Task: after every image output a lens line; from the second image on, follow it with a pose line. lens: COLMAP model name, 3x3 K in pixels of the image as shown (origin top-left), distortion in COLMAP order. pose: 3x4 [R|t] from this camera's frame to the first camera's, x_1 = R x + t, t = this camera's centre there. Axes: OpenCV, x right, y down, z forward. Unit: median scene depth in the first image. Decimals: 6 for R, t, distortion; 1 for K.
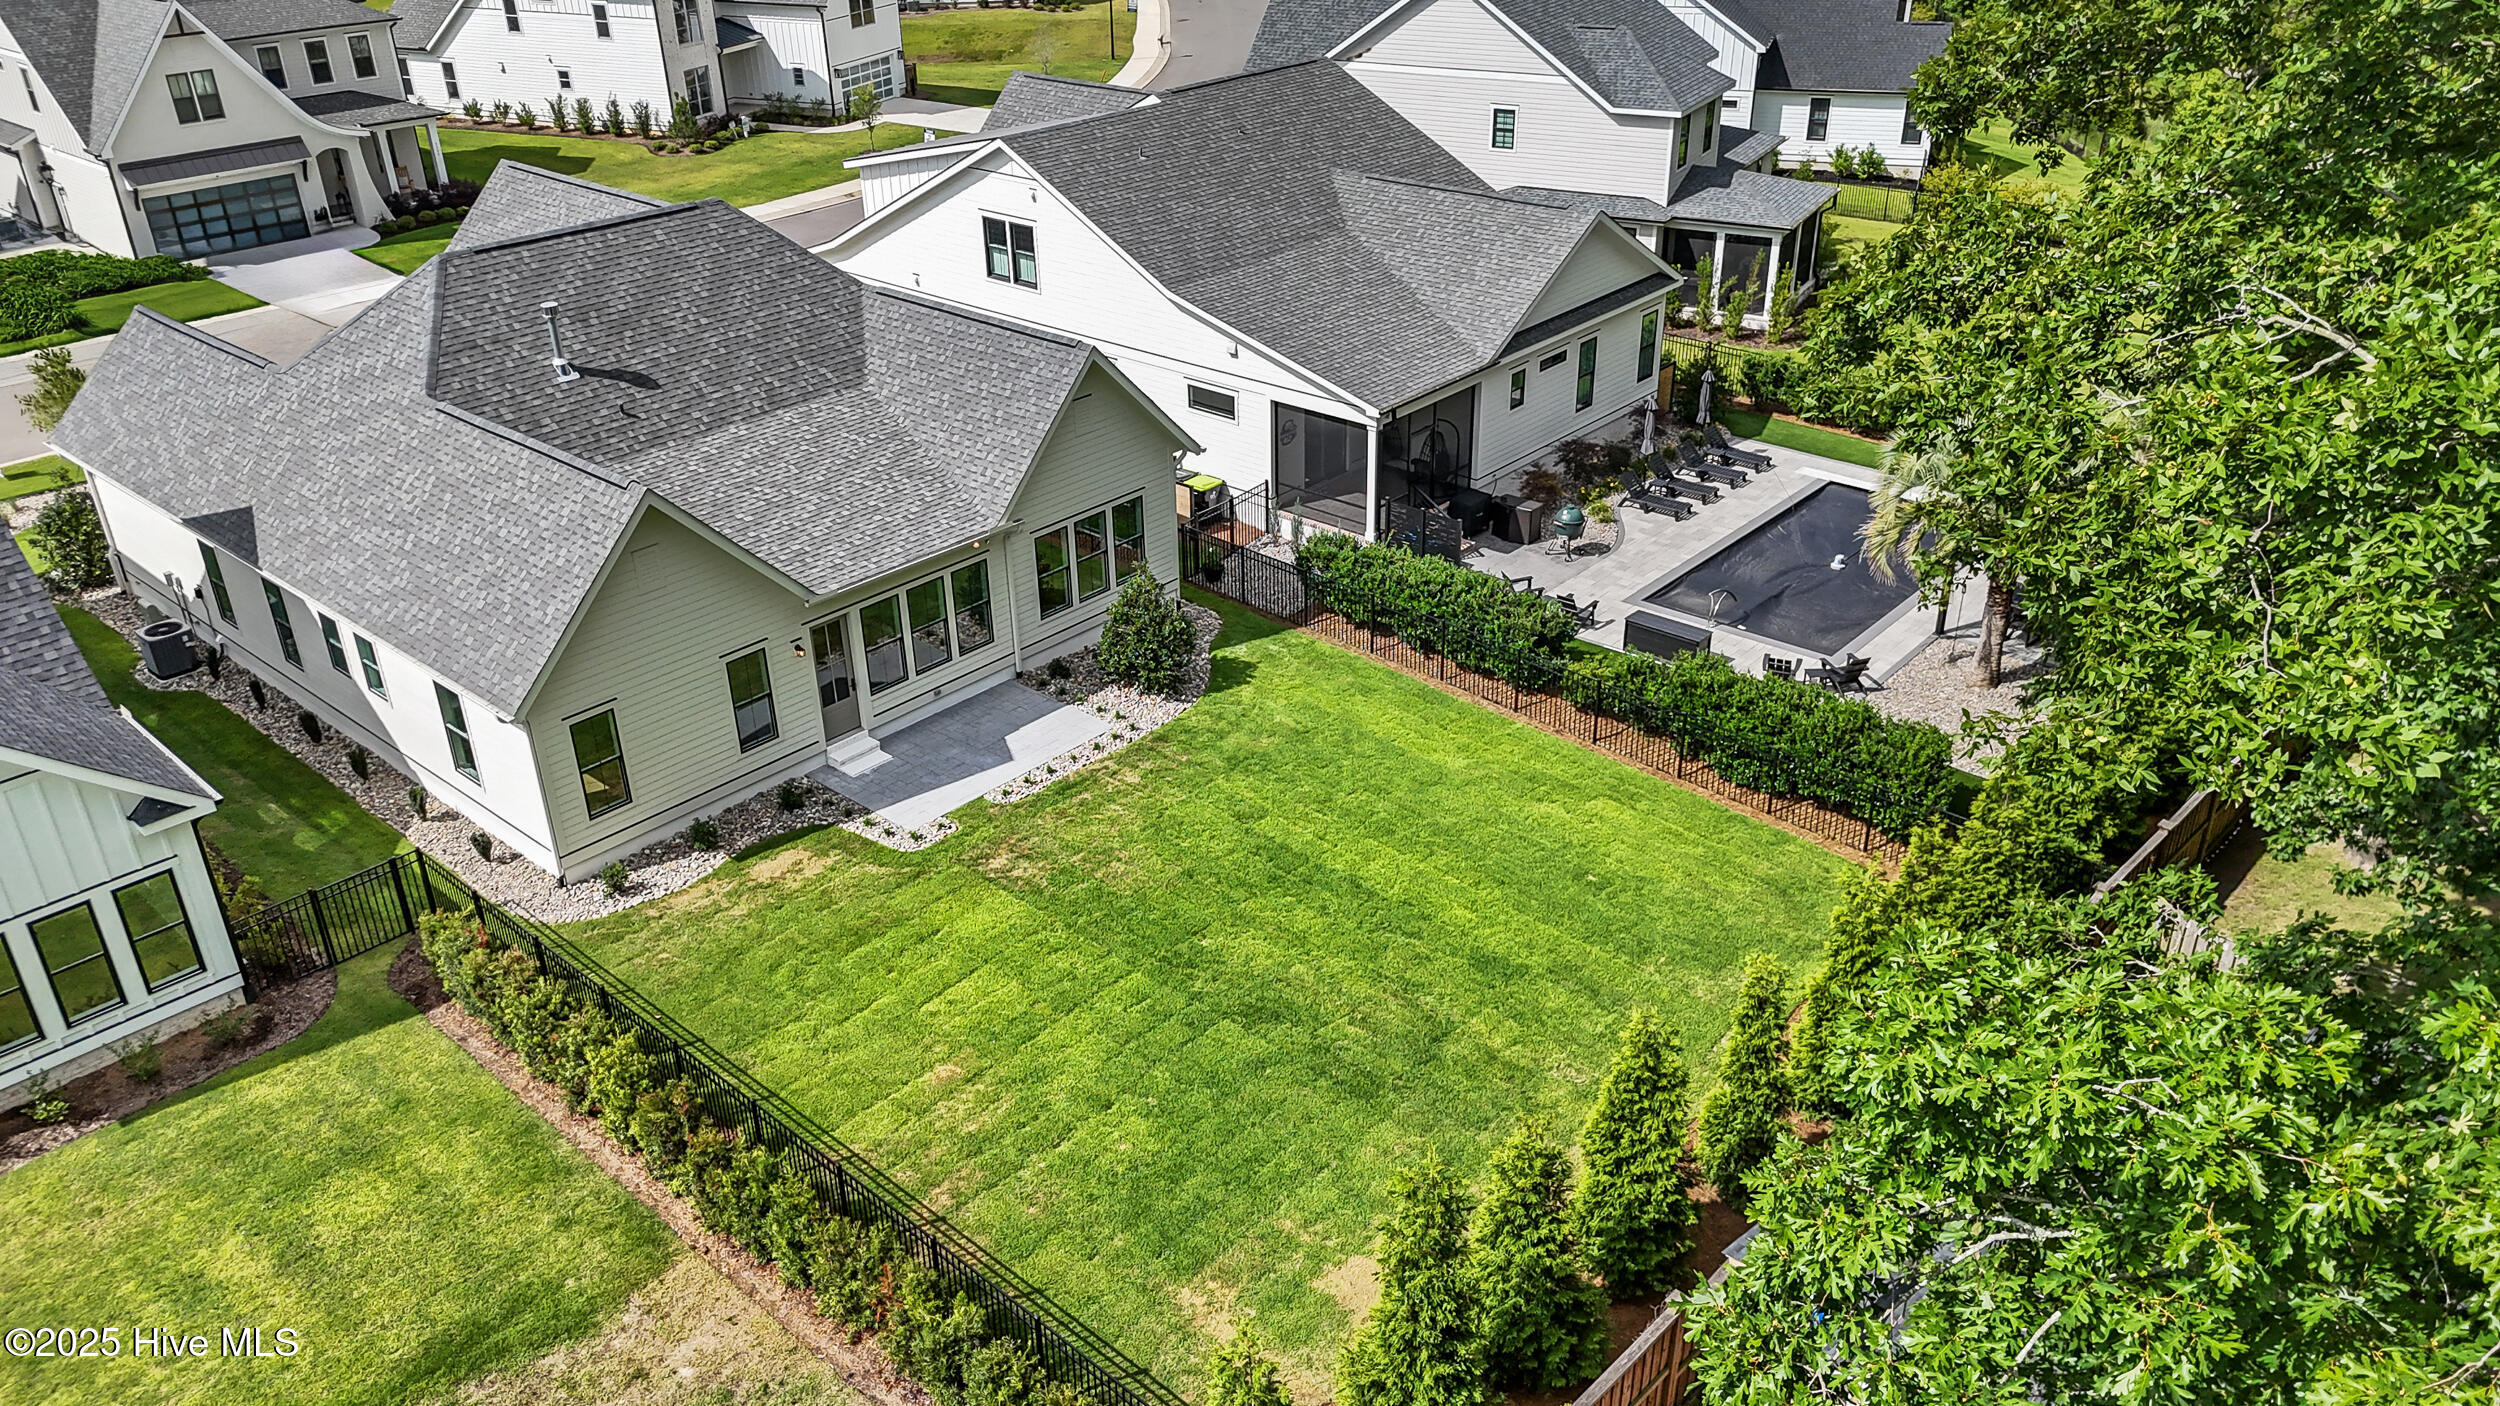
lens RADIAL K [[1840.8, 0, 1250.0], [0, 1840.8, 703.0], [0, 0, 1]] dist [0.067585, -0.073632]
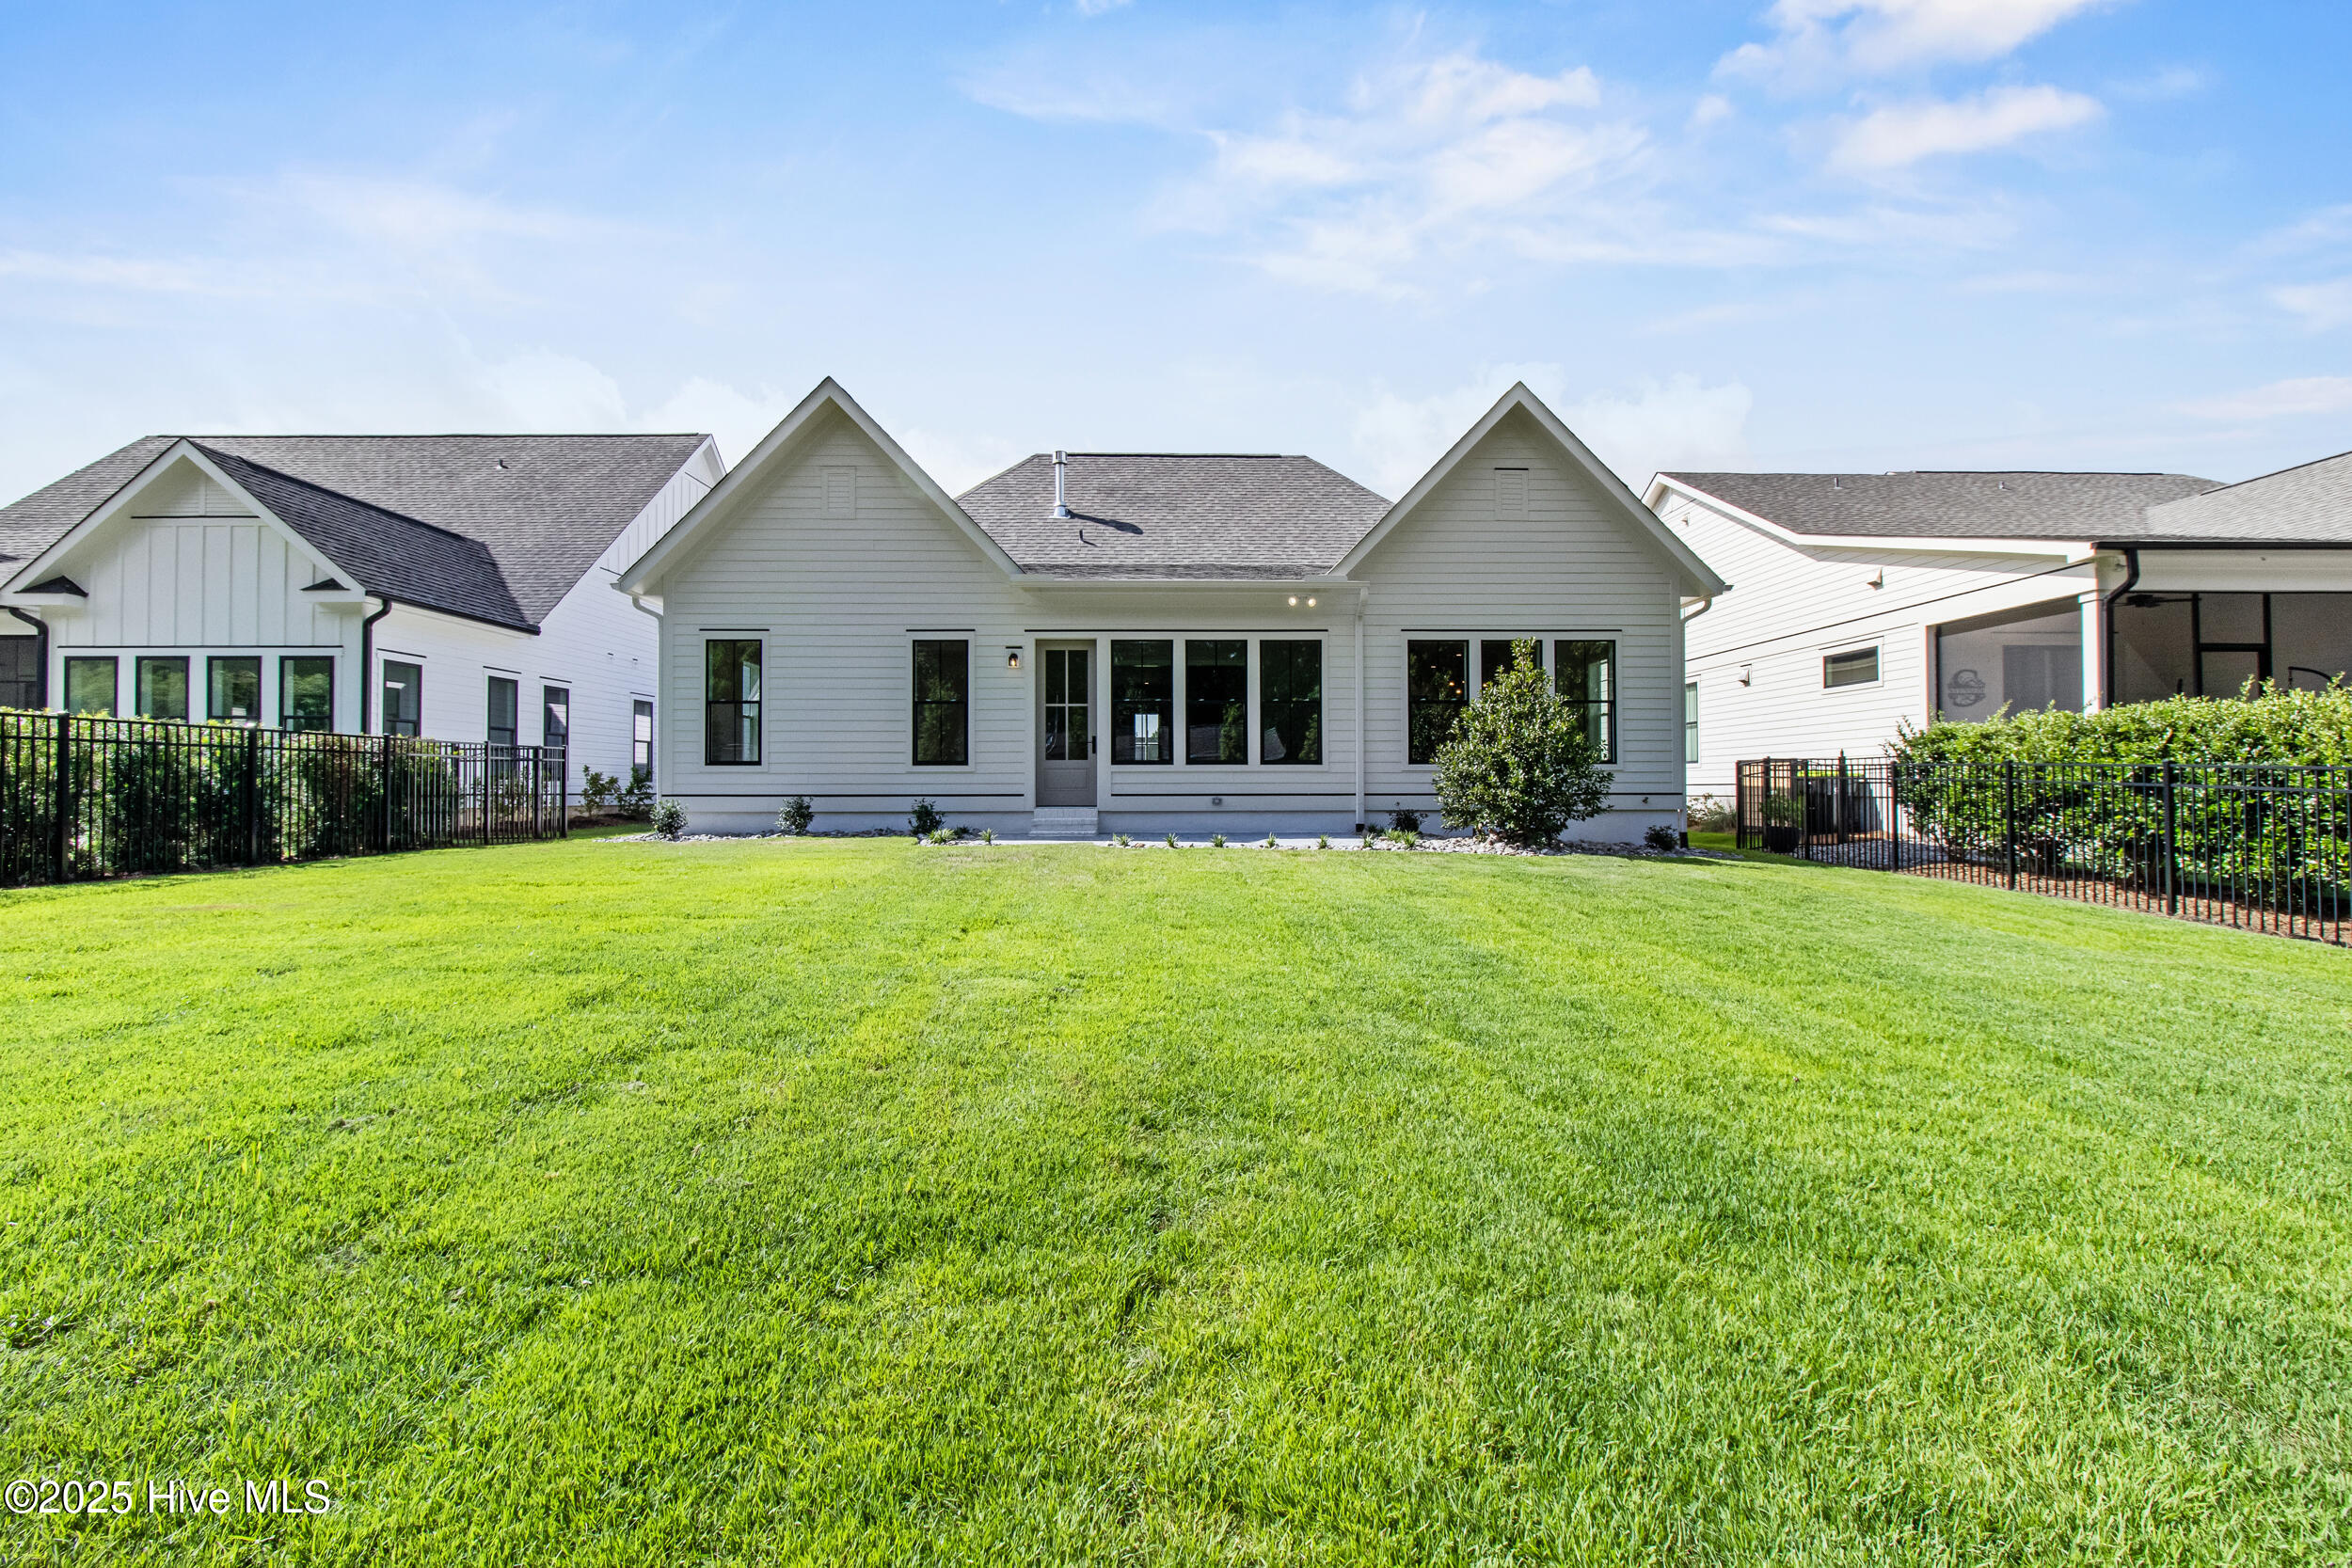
lens RADIAL K [[1091.2, 0, 1176.0], [0, 1091.2, 784.0], [0, 0, 1]] dist [-0.003604, -0.000075]
pose [[0.680376, 0.010000, -0.732795, 0.143444], [-0.347071, 0.885065, -0.310165, 0.132404], [0.645469, 0.465361, 0.605647, 0.723684]]
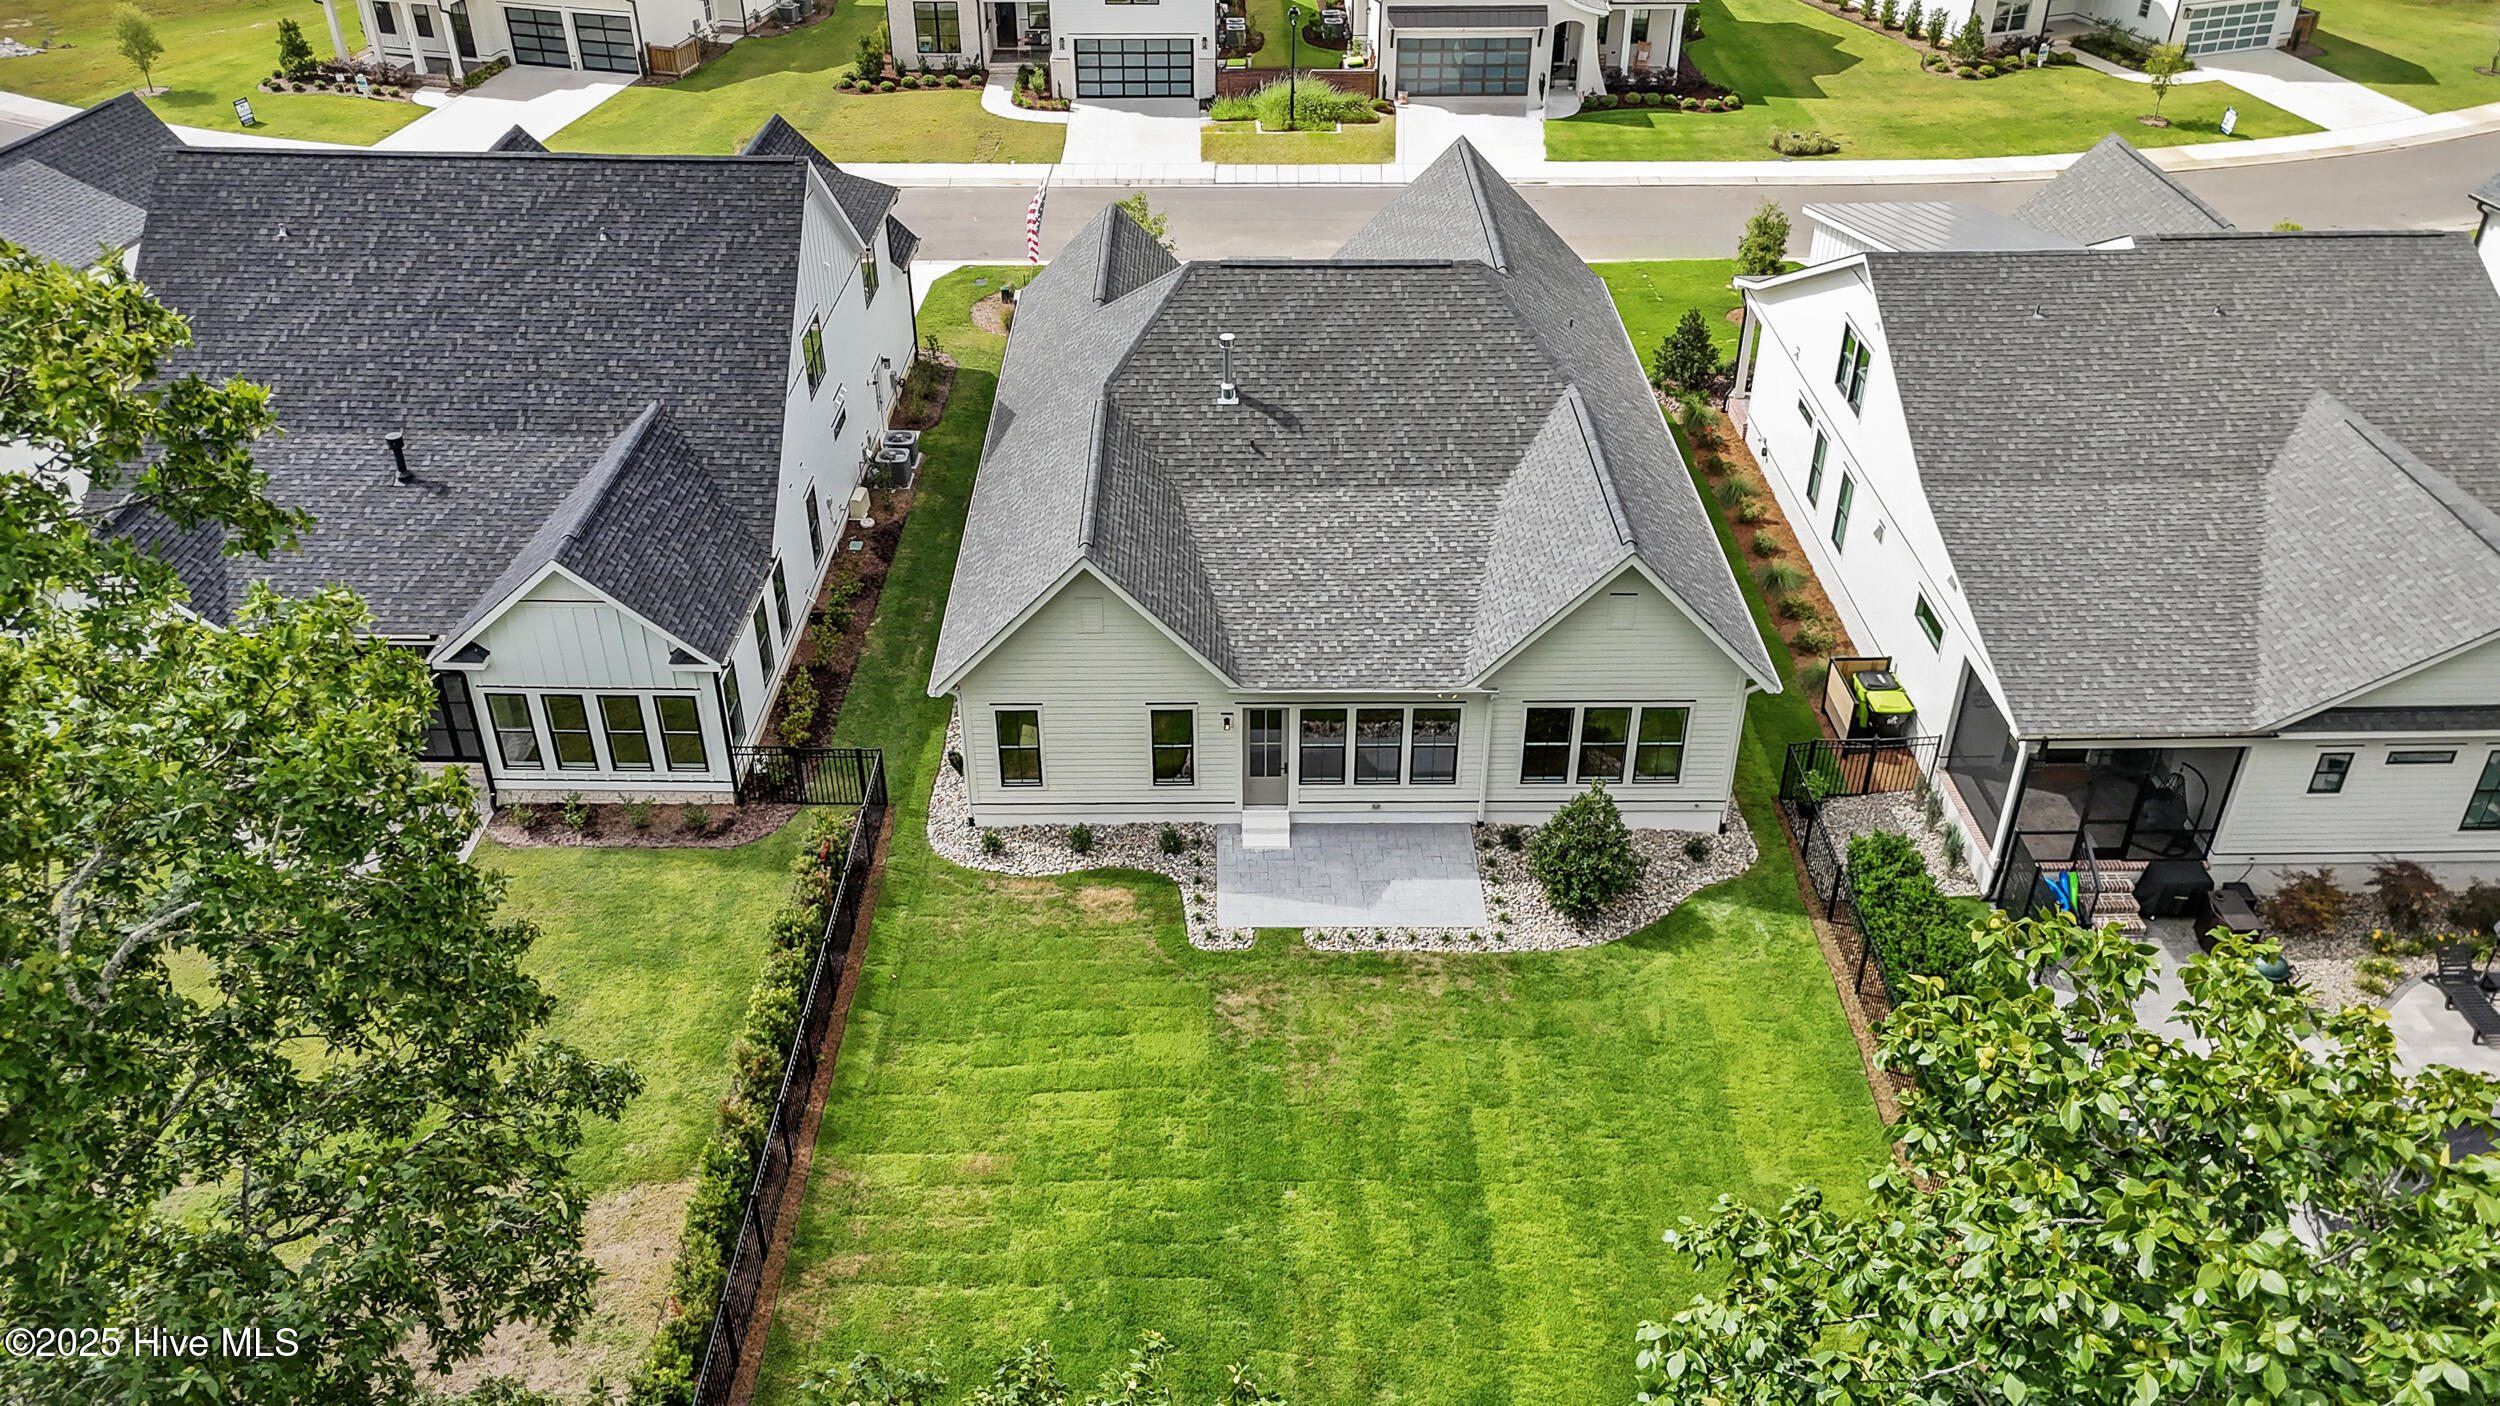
lens RADIAL K [[1859.7, 0, 1251.1], [0, 1859.7, 636.1], [0, 0, 1]] dist [0.072608, -0.084664]
pose [[0.673134, 0.415651, -0.611657, 0.373767], [-0.358267, 0.906848, 0.221972, -0.295083], [0.646943, 0.069720, 0.759344, 0.172611]]
